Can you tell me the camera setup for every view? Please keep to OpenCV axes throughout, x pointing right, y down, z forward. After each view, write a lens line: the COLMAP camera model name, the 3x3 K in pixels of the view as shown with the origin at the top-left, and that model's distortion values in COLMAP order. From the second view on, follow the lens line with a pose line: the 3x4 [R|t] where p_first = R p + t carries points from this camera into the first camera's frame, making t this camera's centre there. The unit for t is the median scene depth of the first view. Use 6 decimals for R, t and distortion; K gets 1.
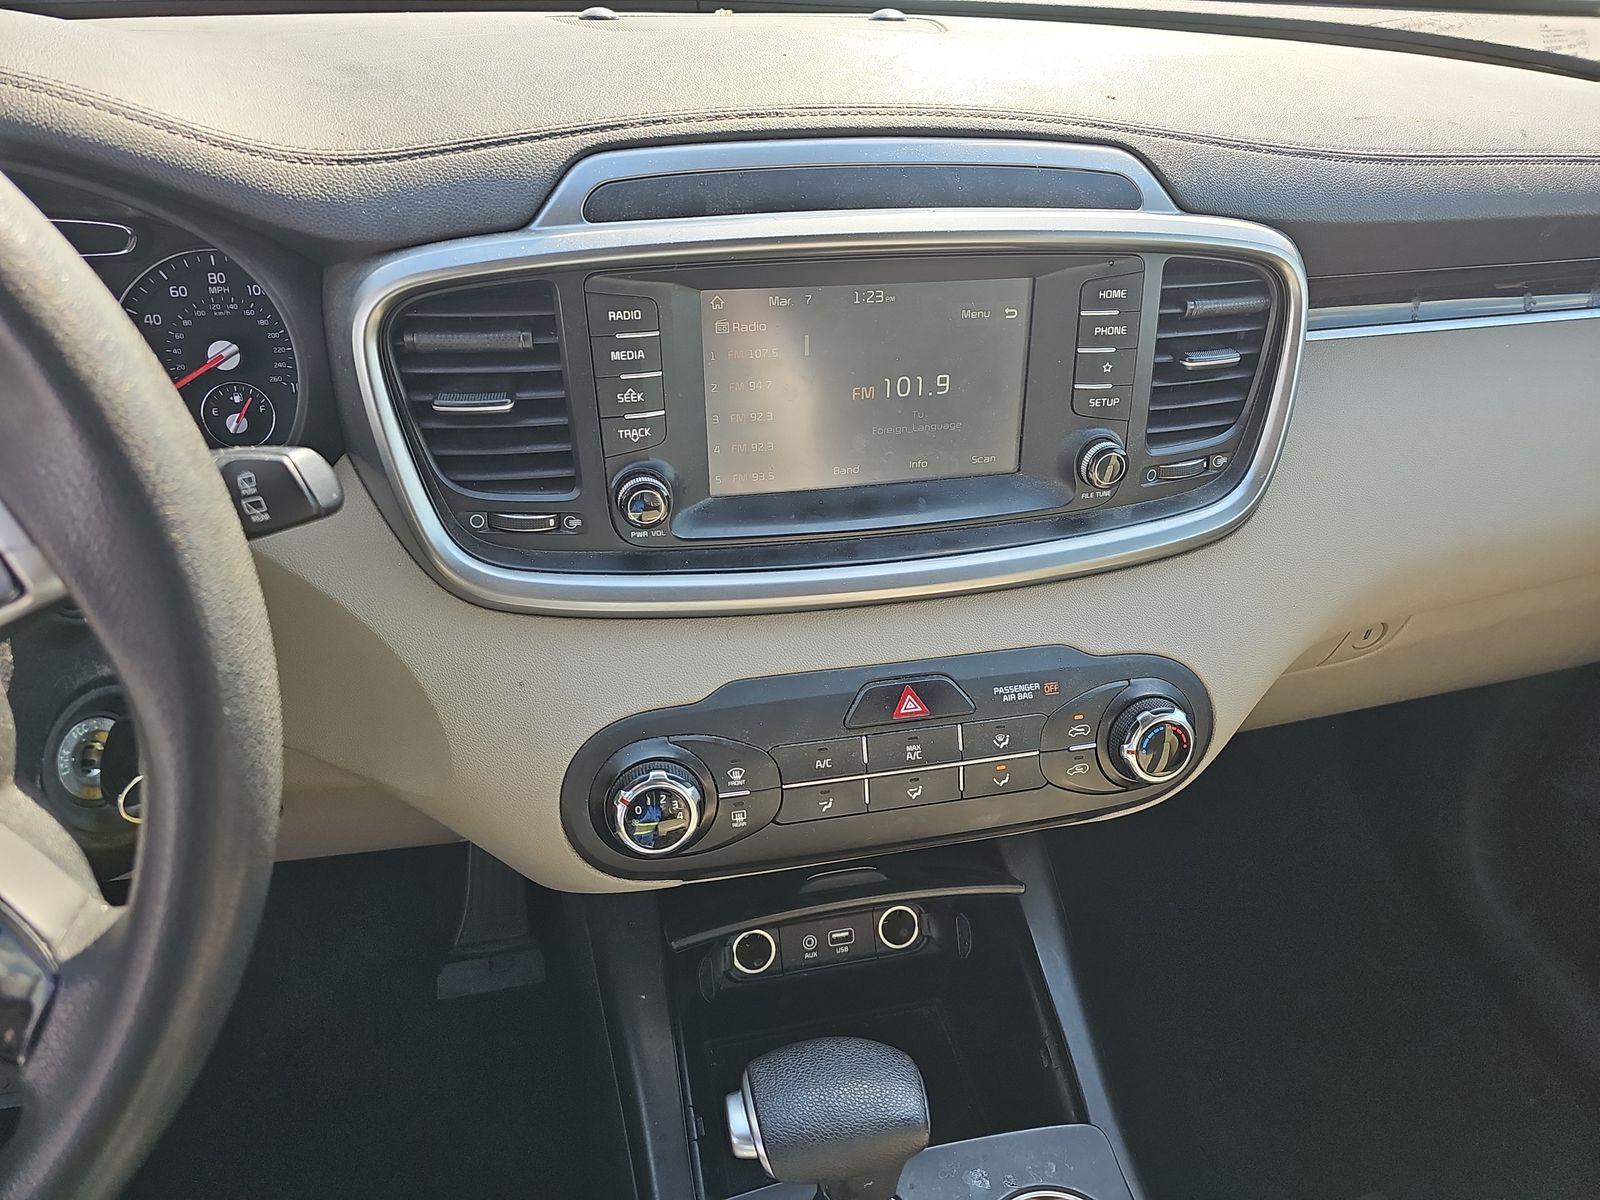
lens RADIAL K [[1075.8, 0, 806.4], [0, 1075.8, 628.0], [0, 0, 1]] dist [0.036767, -0.039935]
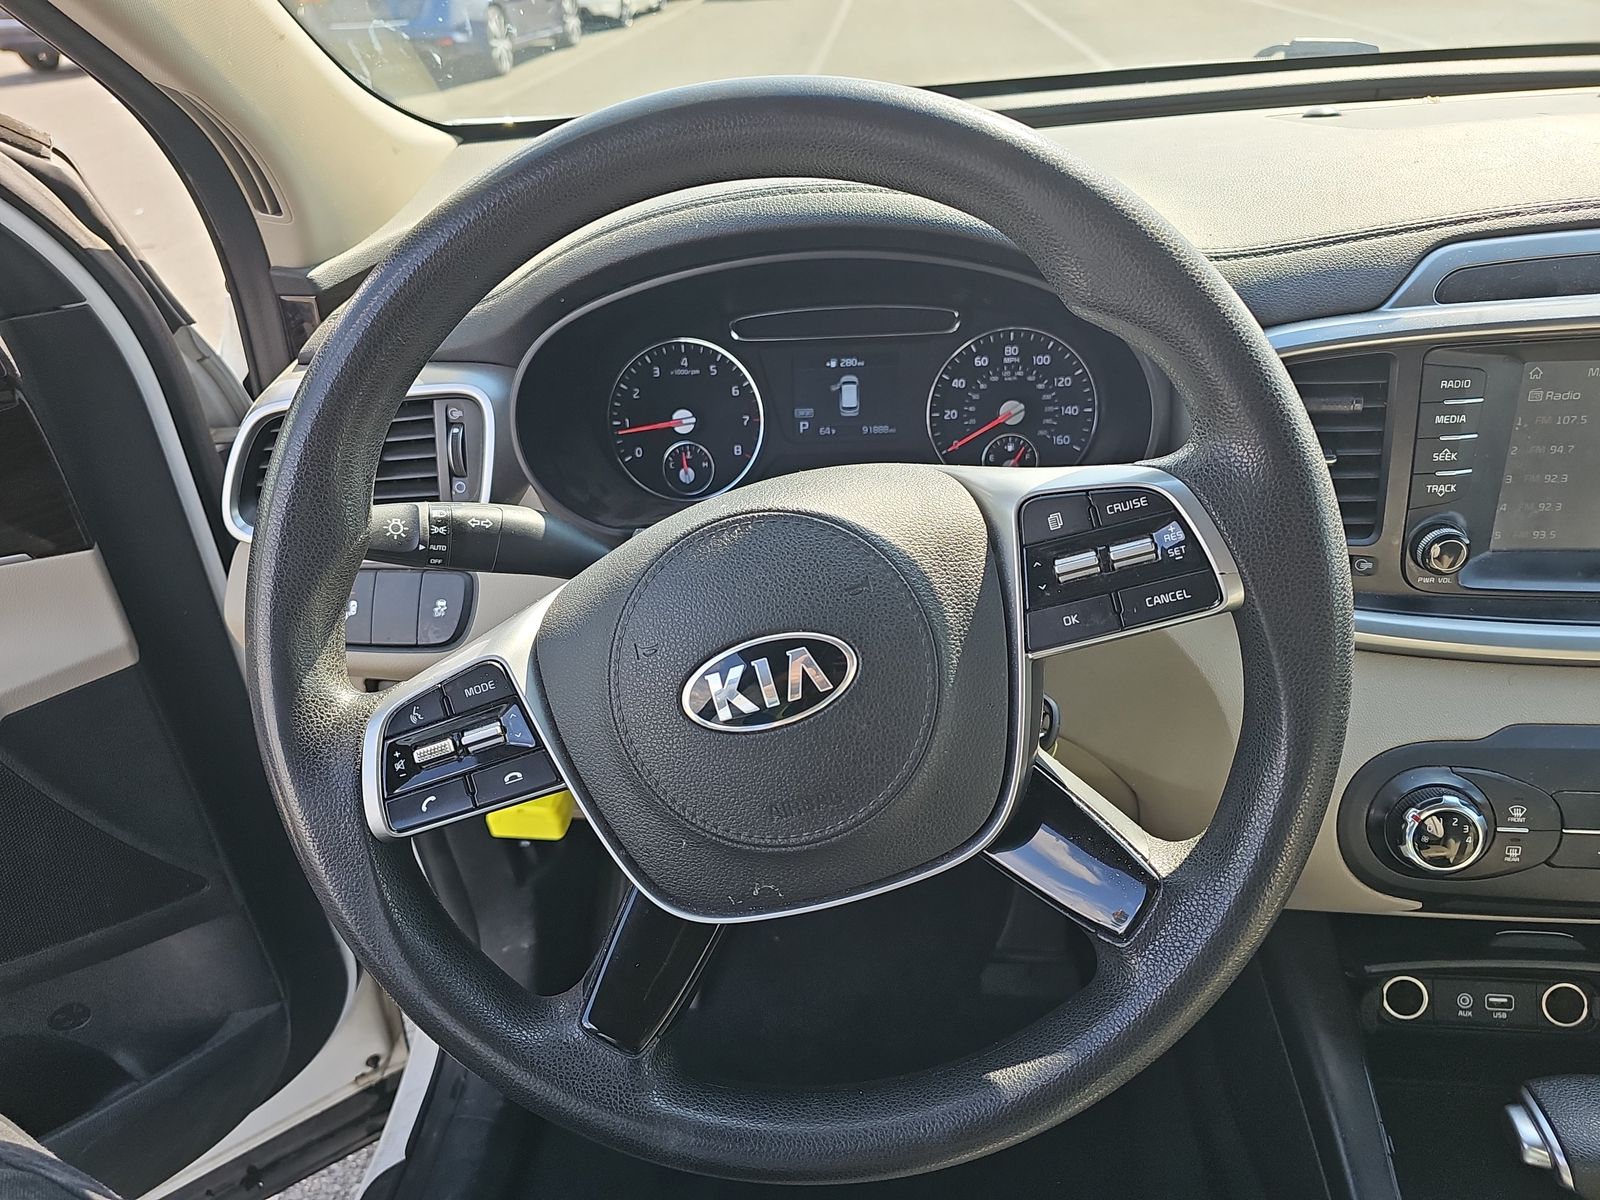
lens RADIAL K [[1075.8, 0, 806.4], [0, 1075.8, 628.0], [0, 0, 1]] dist [0.036767, -0.039935]
pose [[0.938885, 0.088607, -0.332632, -0.389266], [-0.105720, 0.993826, -0.033668, 0.067515], [0.327596, 0.066776, 0.942455, -0.251285]]
